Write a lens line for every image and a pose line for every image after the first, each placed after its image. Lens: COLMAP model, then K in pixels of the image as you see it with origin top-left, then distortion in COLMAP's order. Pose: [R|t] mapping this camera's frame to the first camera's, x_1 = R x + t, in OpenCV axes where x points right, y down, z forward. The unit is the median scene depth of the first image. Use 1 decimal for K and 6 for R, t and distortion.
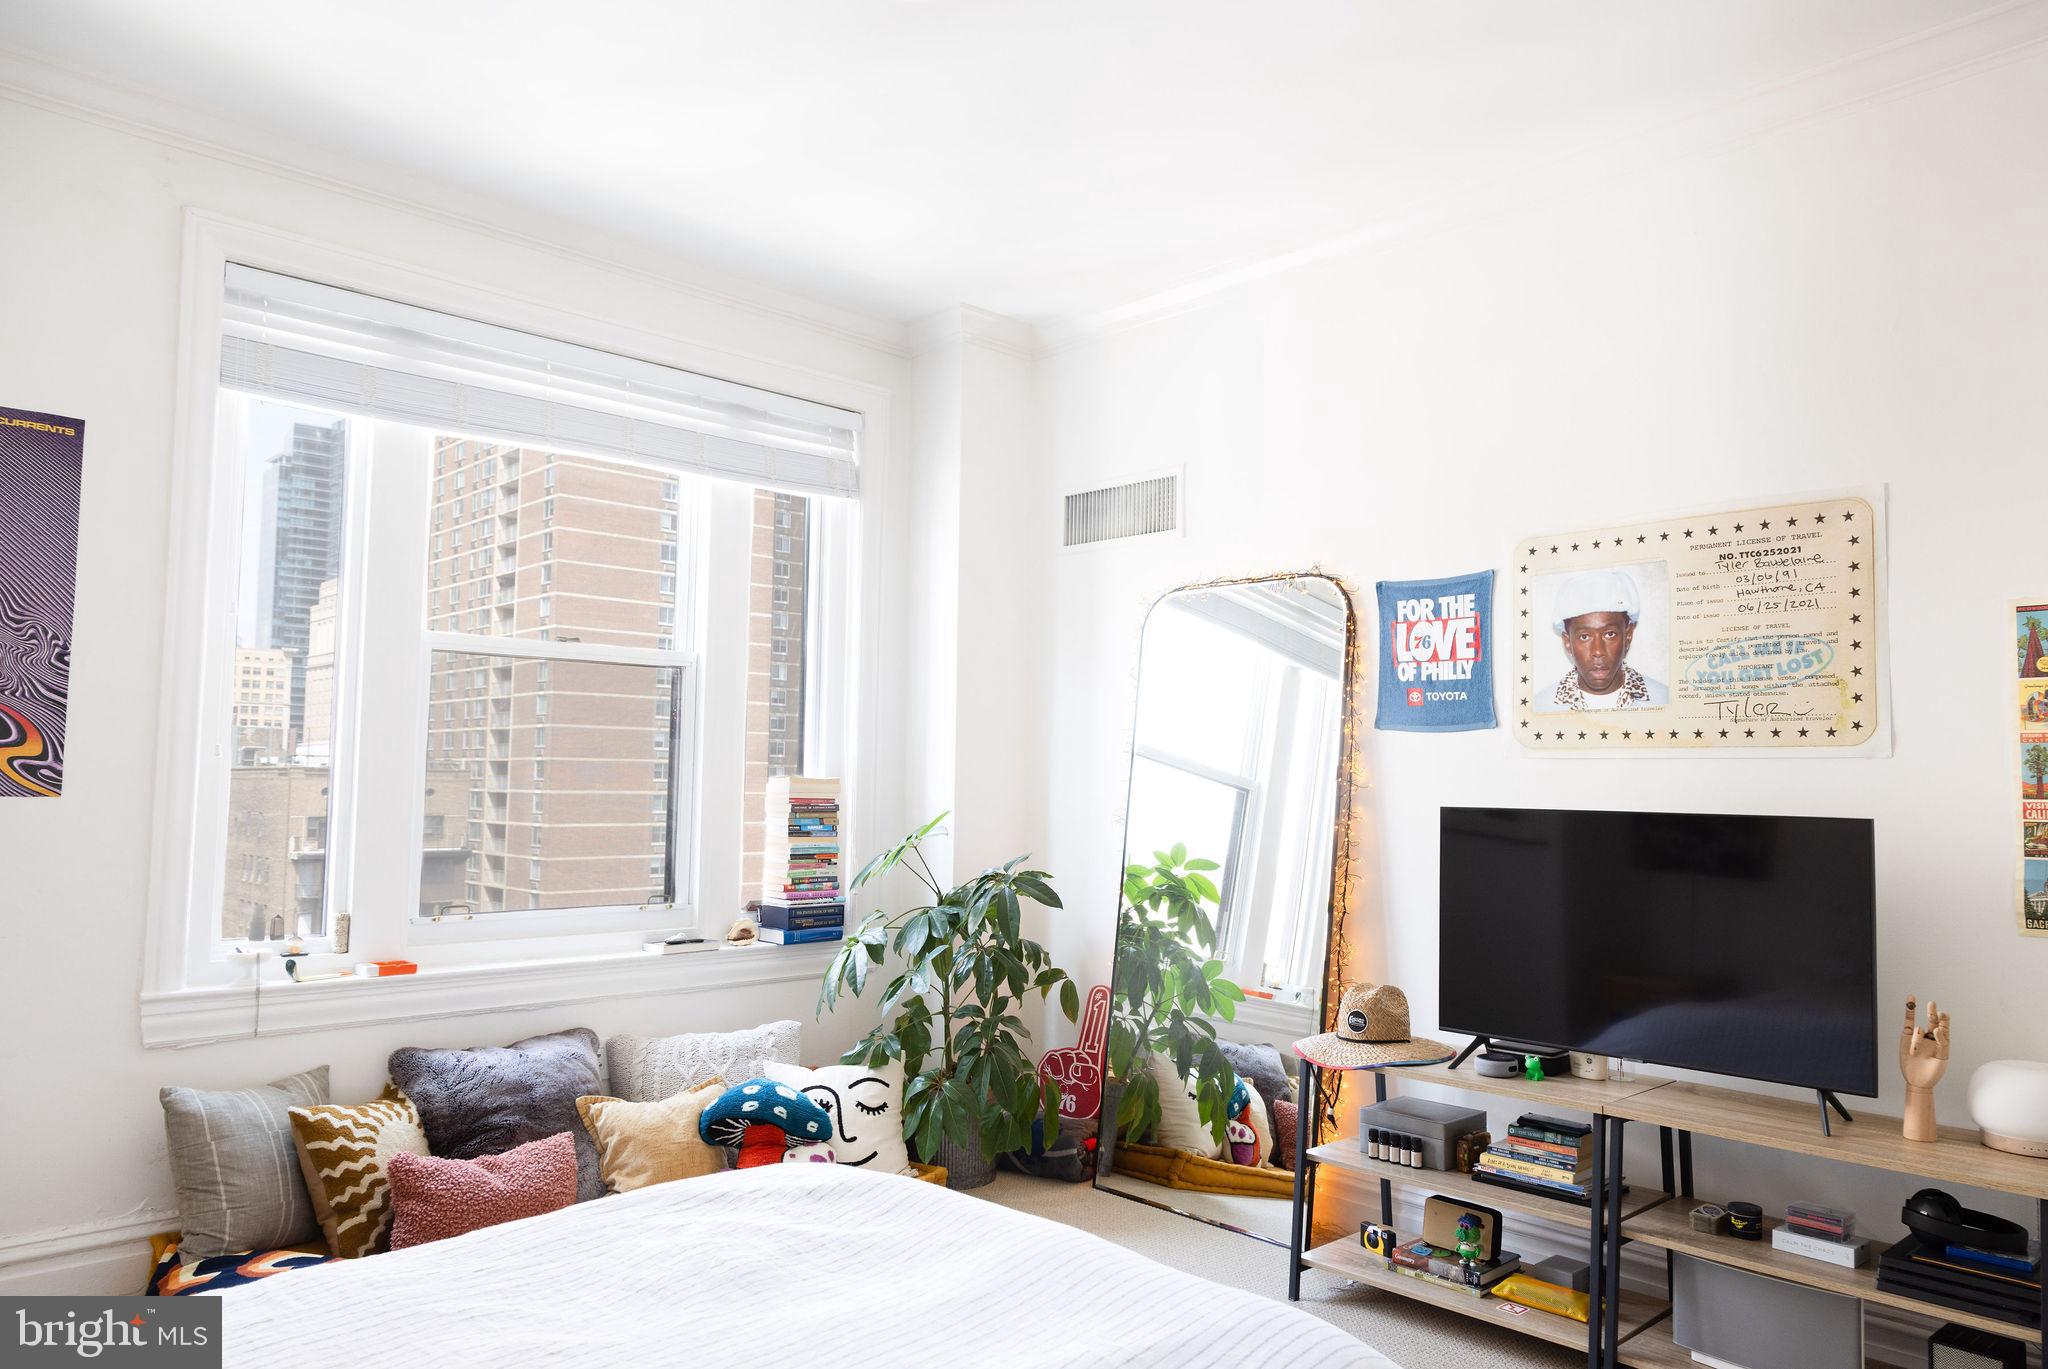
lens RADIAL K [[1400.4, 0, 1032.8], [0, 1400.4, 682.5], [0, 0, 1]] dist [0.014544, -0.009592]
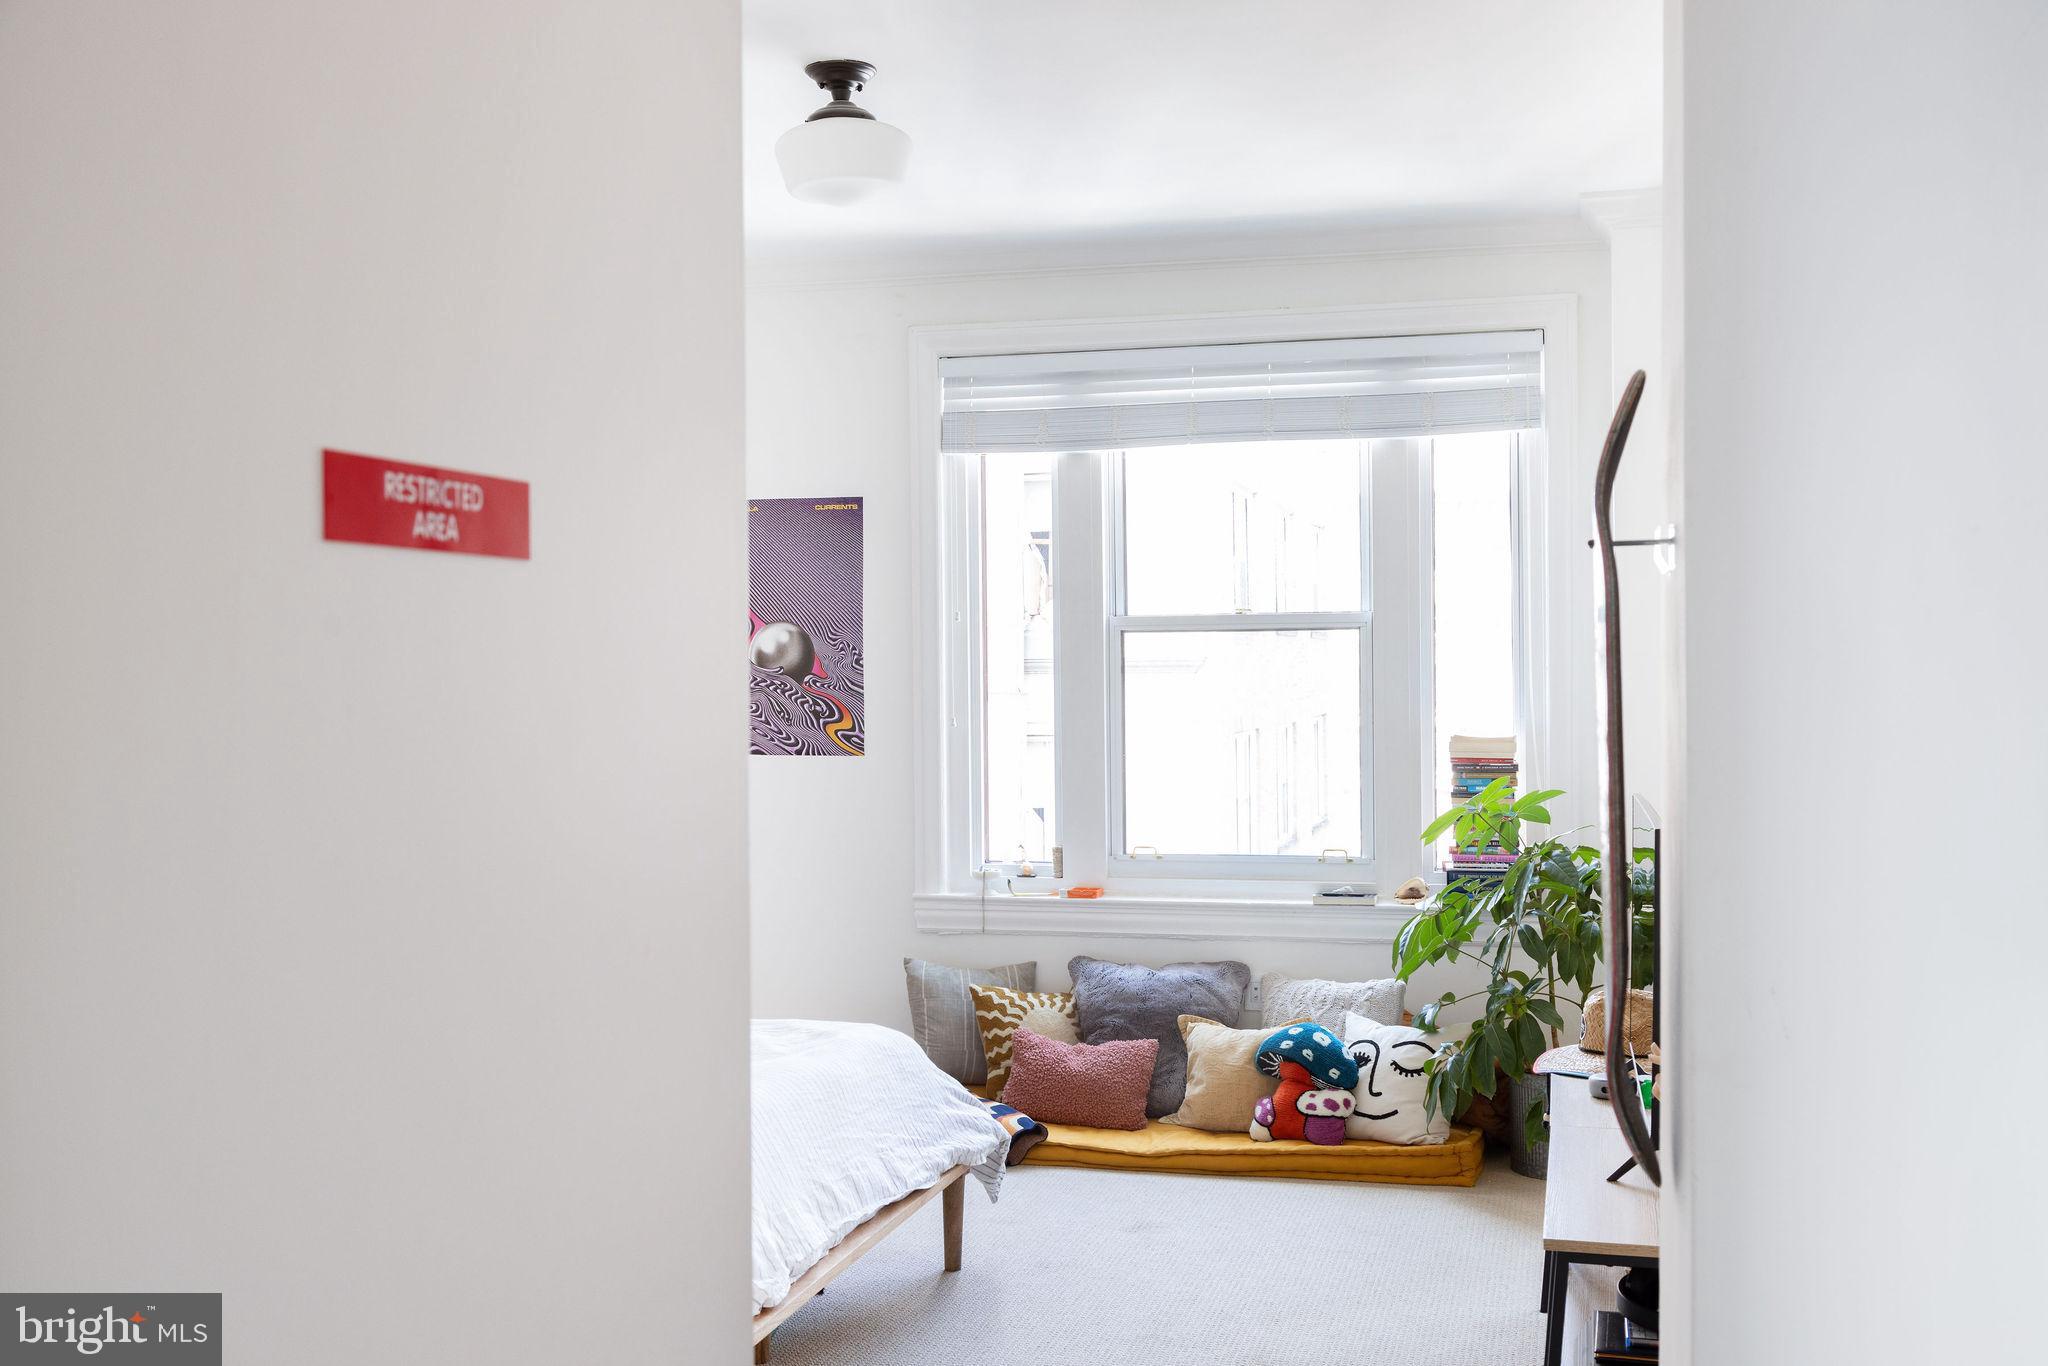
lens RADIAL K [[2077.2, 0, 1022.9], [0, 2077.2, 667.8], [0, 0, 1]] dist [-0.001039, -0.003202]
pose [[0.521382, -0.018128, -0.853131, 1.118319], [0.076481, 0.996743, 0.025561, -0.048014], [0.849889, -0.078575, 0.521071, 0.010699]]
